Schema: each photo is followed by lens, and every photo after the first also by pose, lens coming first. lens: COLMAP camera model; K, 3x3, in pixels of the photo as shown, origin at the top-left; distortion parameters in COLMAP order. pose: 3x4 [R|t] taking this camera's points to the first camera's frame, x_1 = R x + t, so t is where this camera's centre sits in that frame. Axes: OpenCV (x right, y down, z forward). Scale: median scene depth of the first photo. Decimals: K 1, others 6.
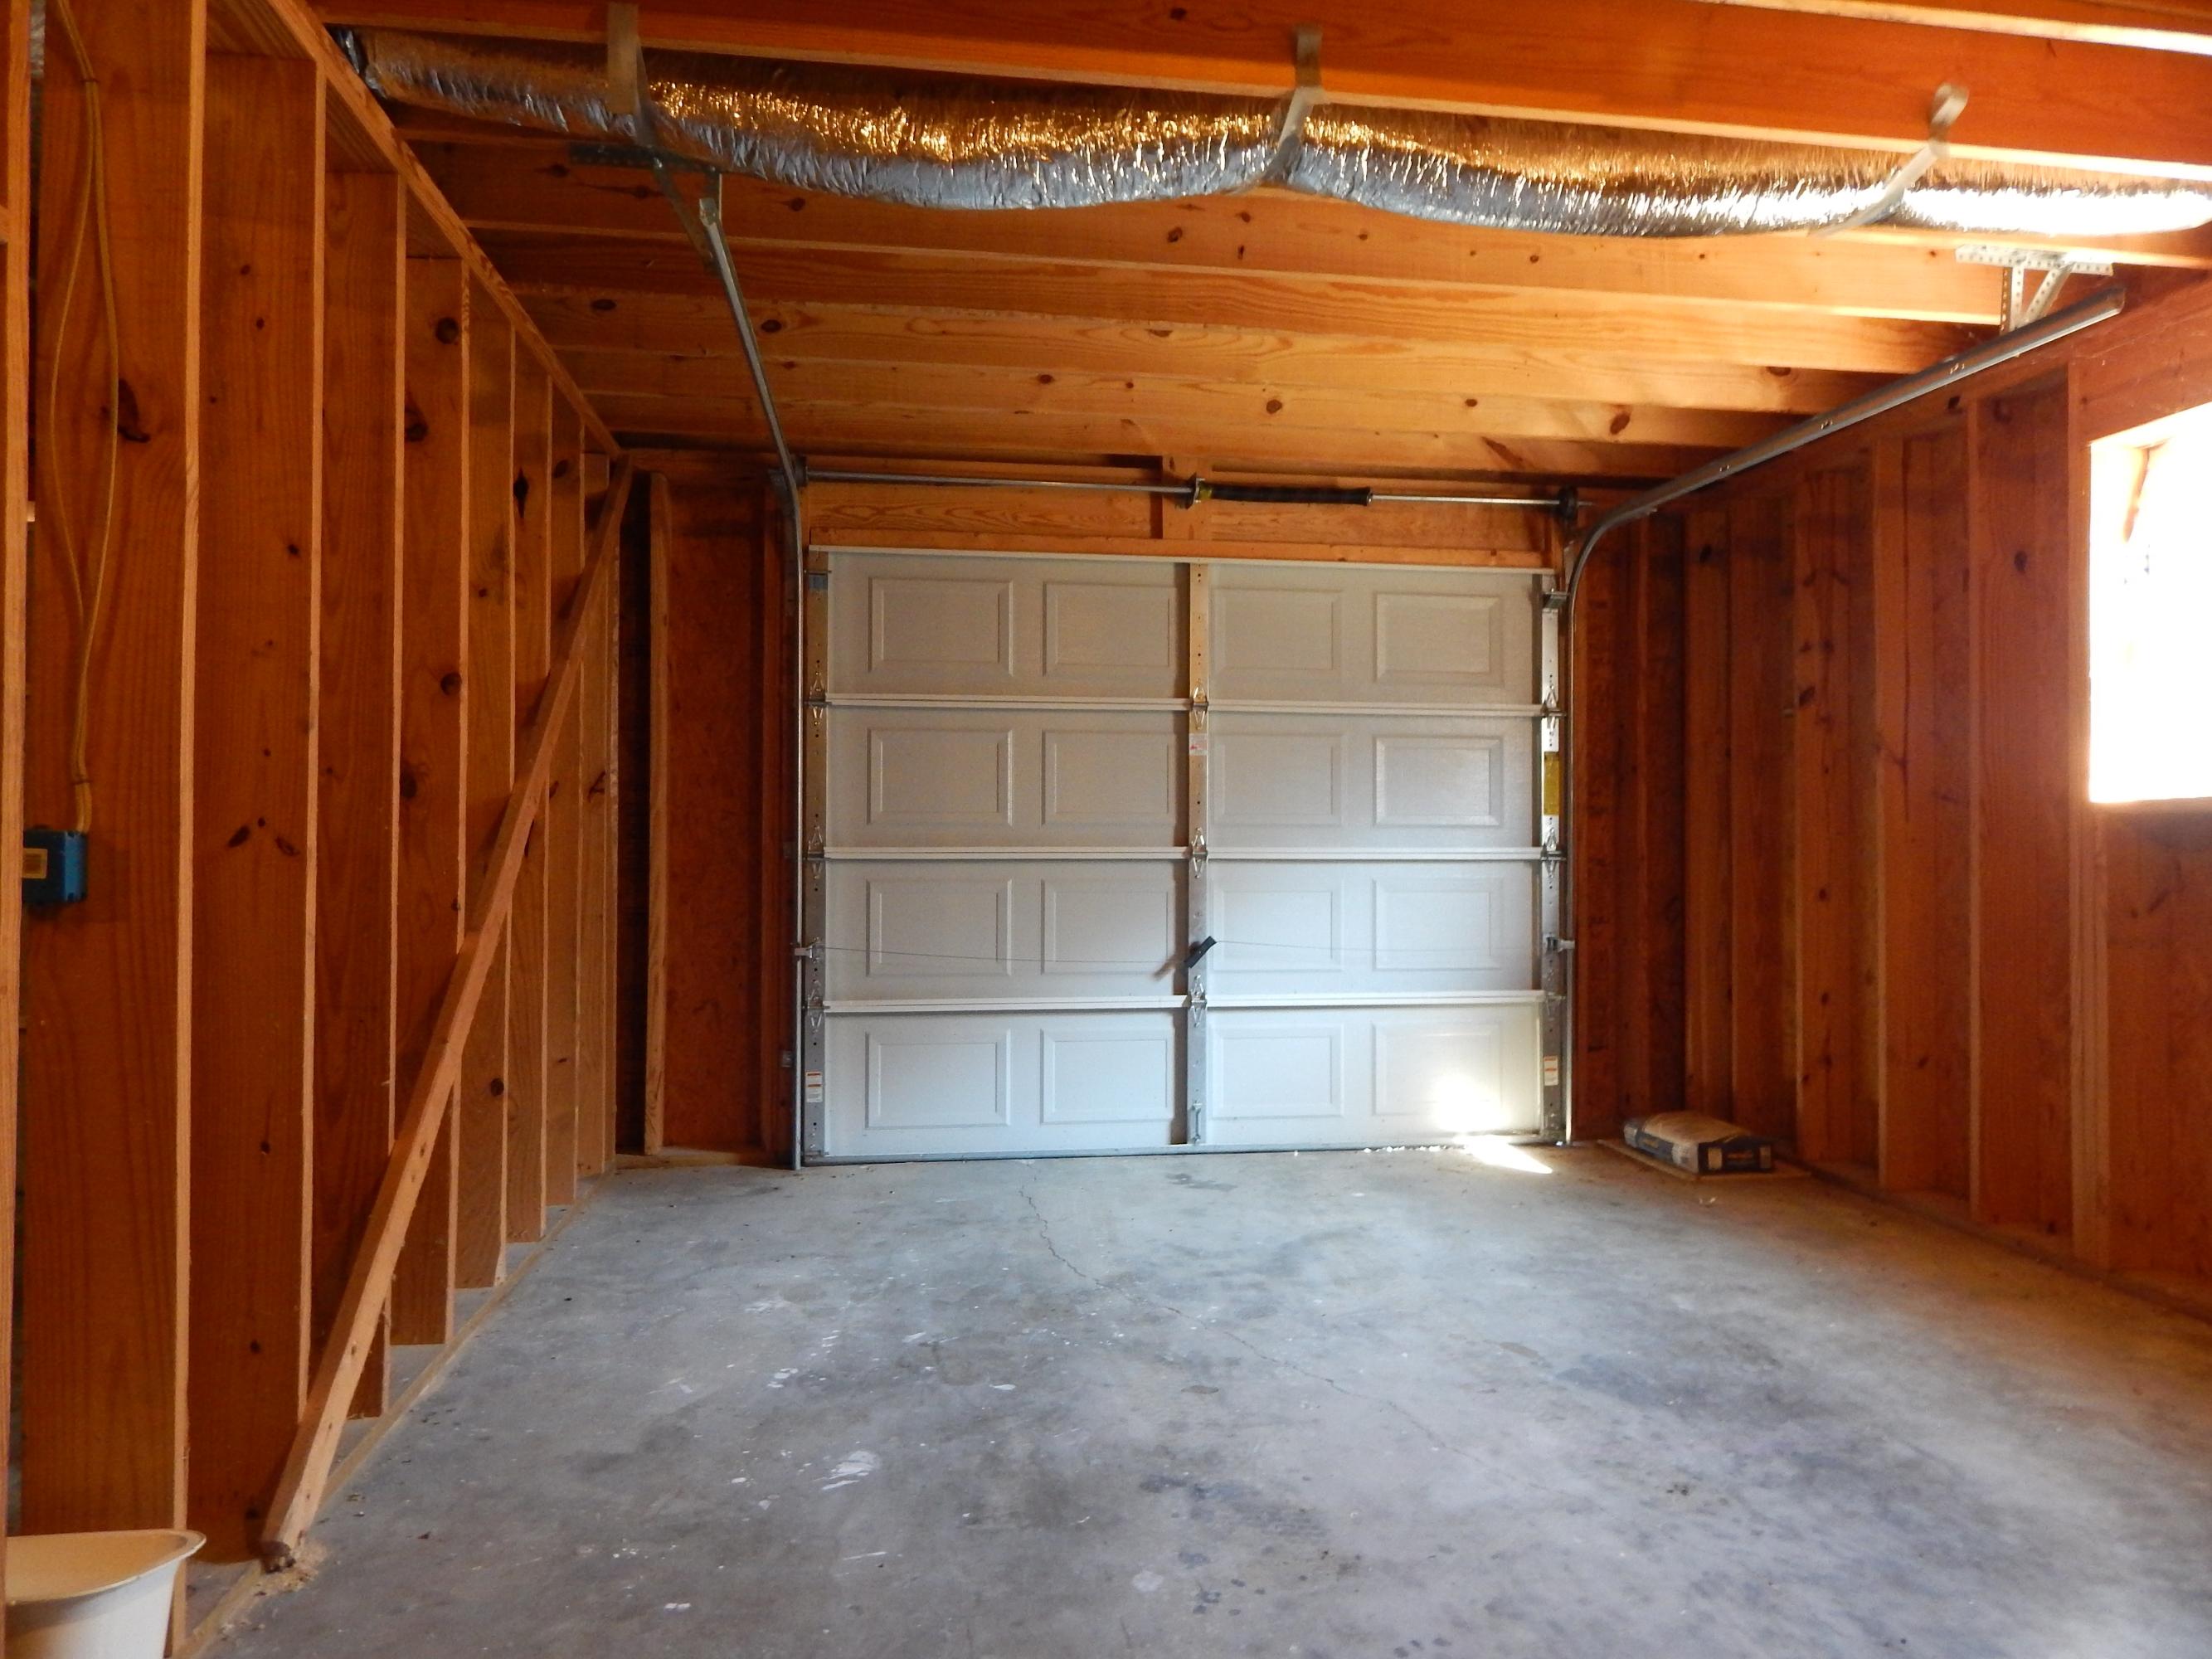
lens RADIAL K [[1452.5, 0, 1112.3], [0, 1452.5, 829.6], [0, 0, 1]] dist [0.003709, -0.005152]
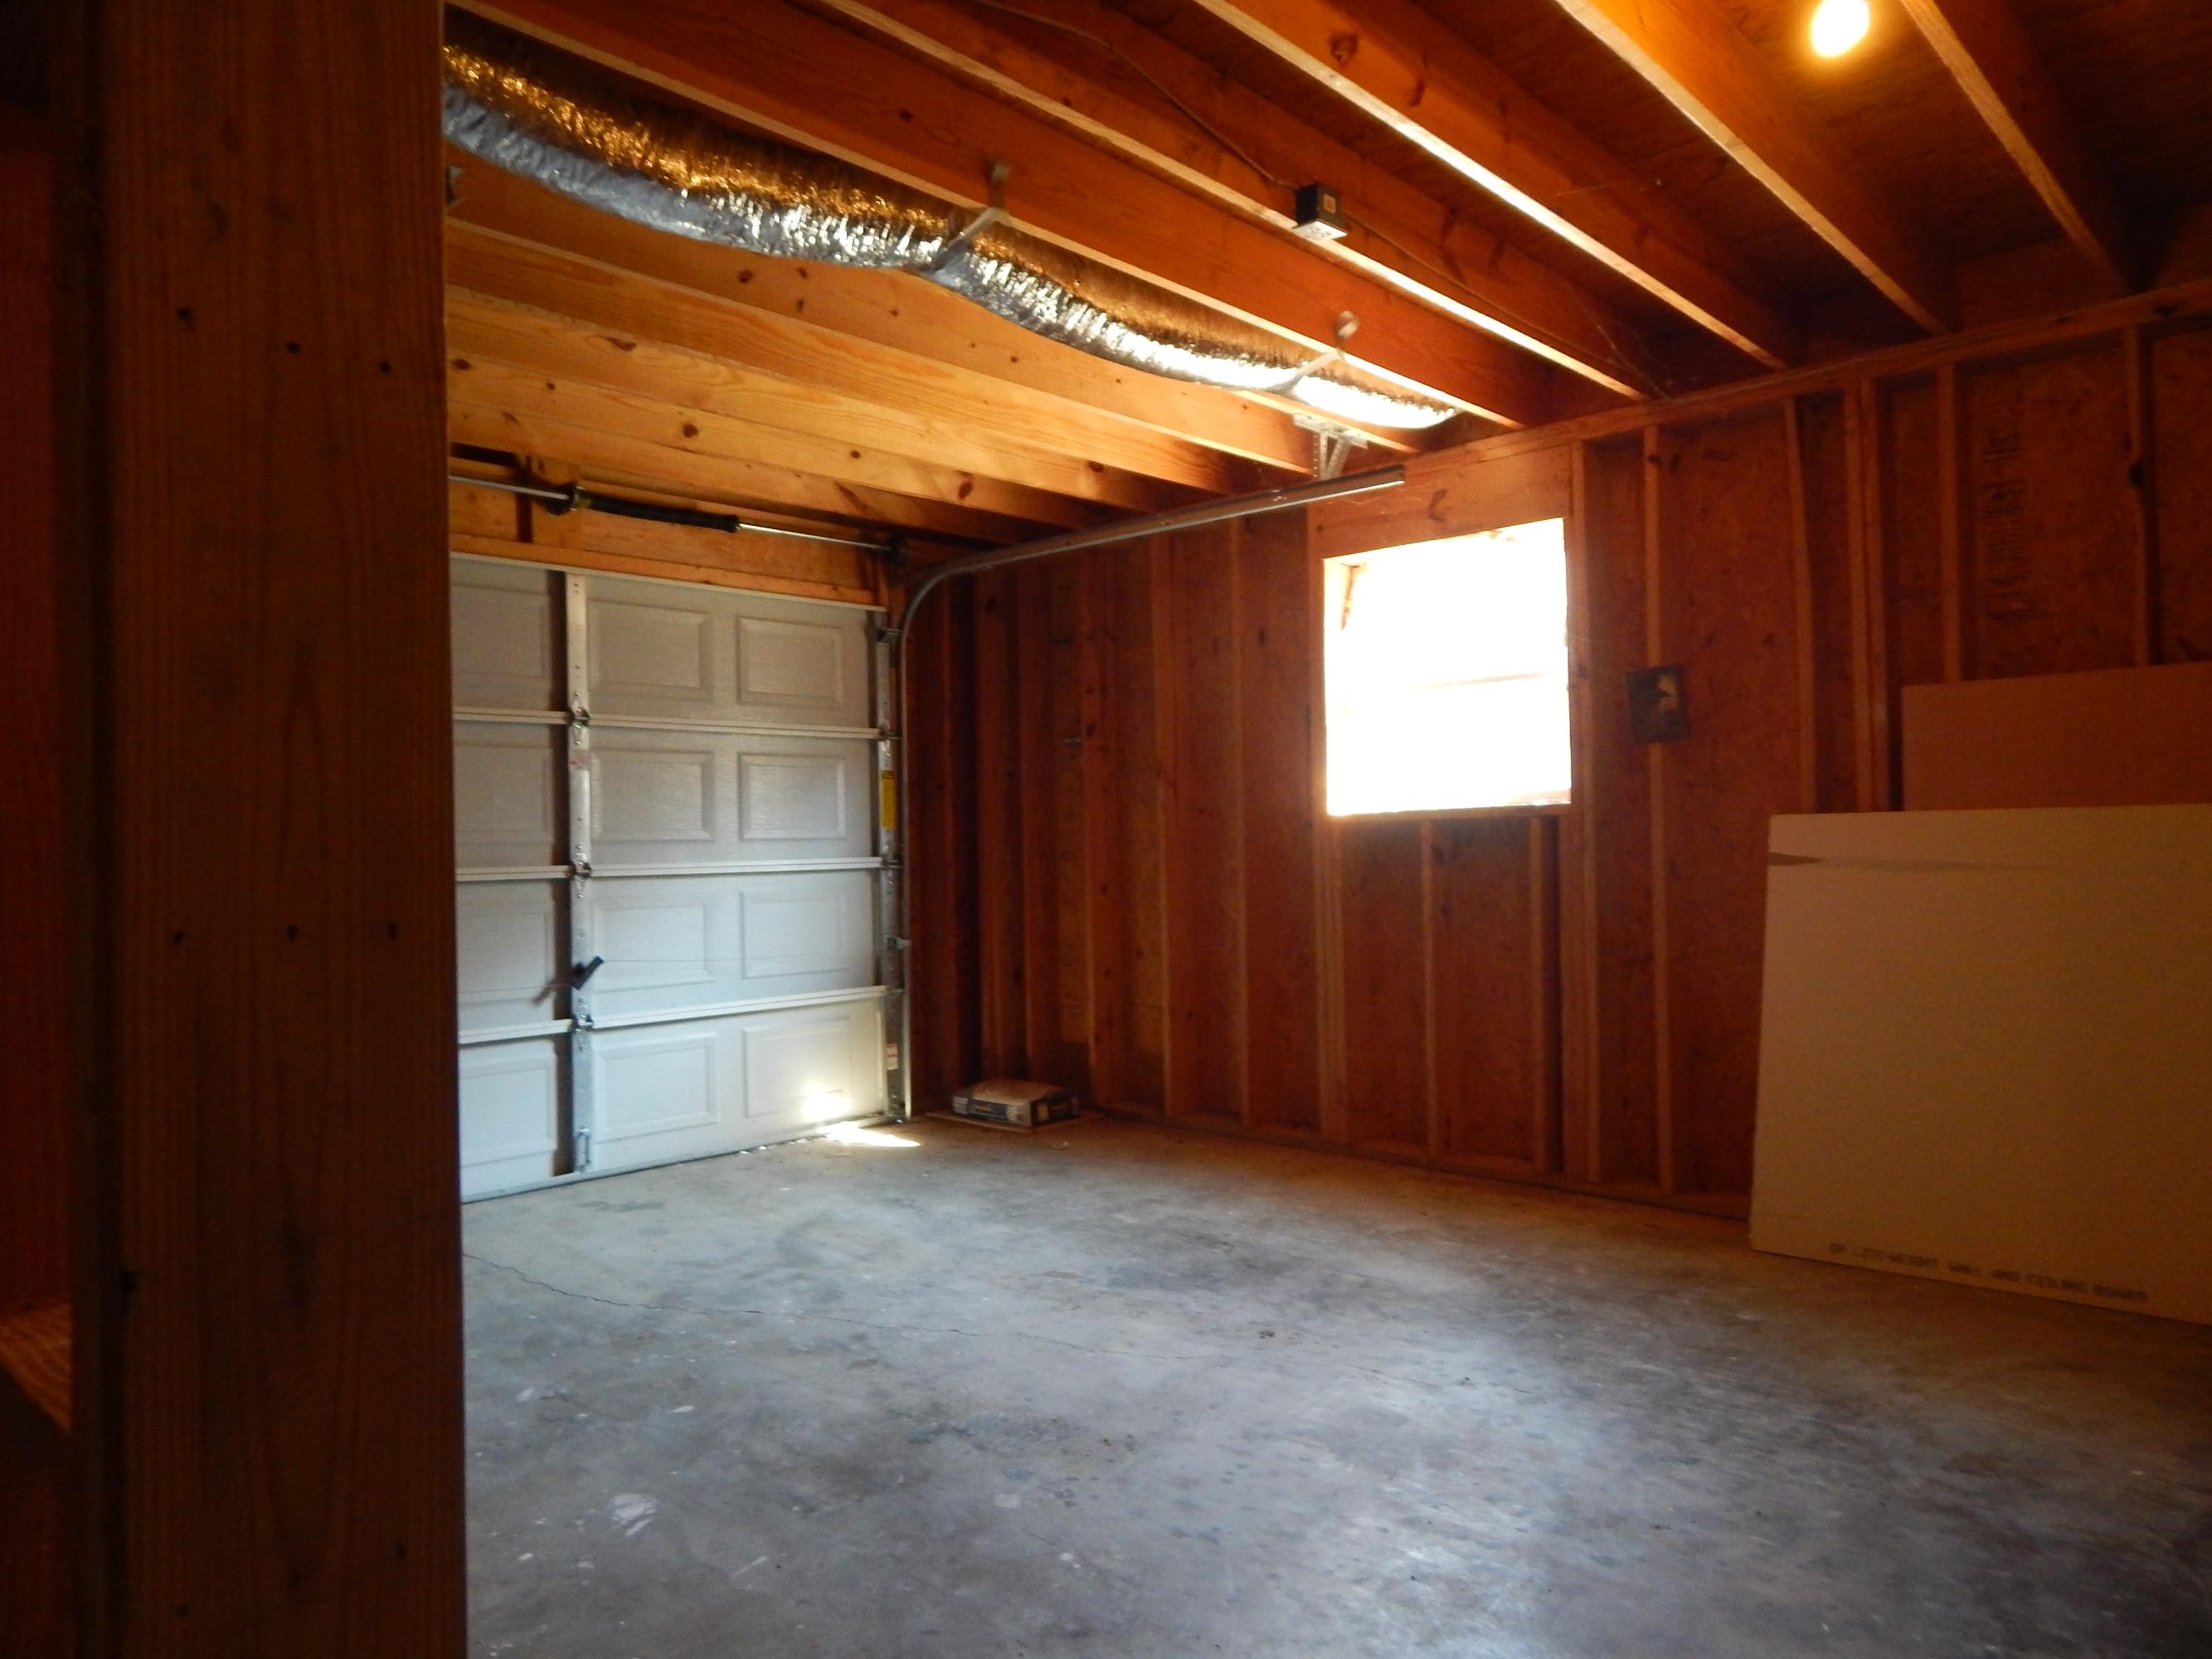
lens RADIAL K [[1452.5, 0, 1112.3], [0, 1452.5, 829.6], [0, 0, 1]] dist [0.003709, -0.005152]
pose [[0.788007, -0.013307, 0.615523, -0.316499], [0.017319, 0.999850, -0.000556, -0.006342], [-0.615423, 0.011098, 0.788119, 0.018479]]
